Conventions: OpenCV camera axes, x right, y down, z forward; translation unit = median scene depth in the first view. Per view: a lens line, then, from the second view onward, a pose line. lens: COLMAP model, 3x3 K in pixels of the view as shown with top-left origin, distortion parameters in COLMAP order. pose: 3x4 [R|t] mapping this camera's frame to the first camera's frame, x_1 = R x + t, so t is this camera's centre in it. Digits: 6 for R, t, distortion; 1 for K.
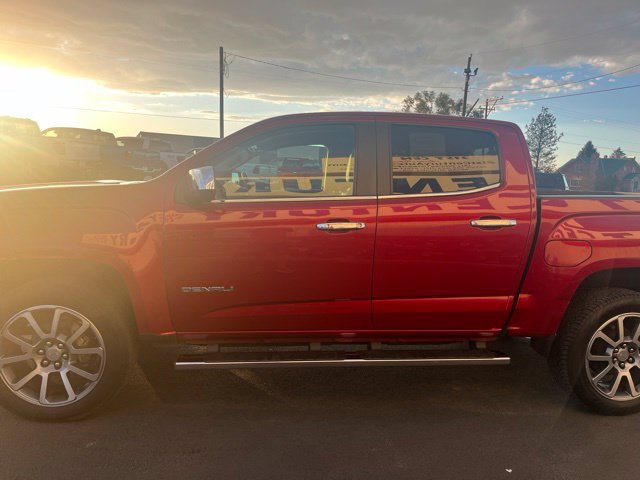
lens RADIAL K [[507.9, 0, 308.3], [0, 507.9, 239.7], [0, 0, 1]] dist [0.013694, -0.017258]
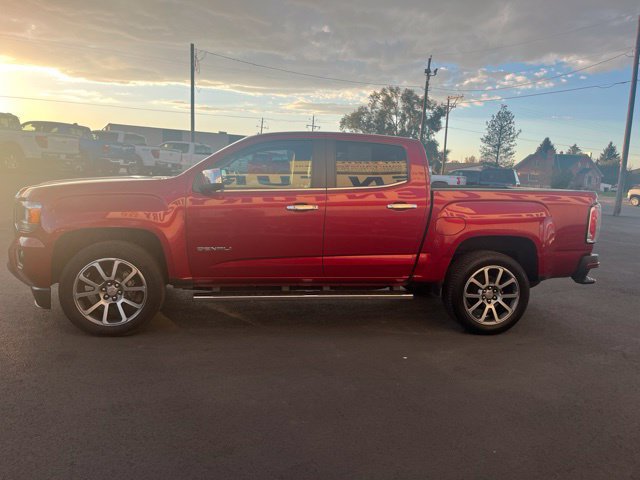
lens RADIAL K [[506.6, 0, 314.0], [0, 506.6, 245.2], [0, 0, 1]] dist [0.036842, -0.046065]
pose [[0.997853, 0.000018, 0.065486, 0.000087], [-0.001739, 0.999654, 0.026228, 0.016440], [-0.065463, -0.026285, 0.997509, -0.190756]]
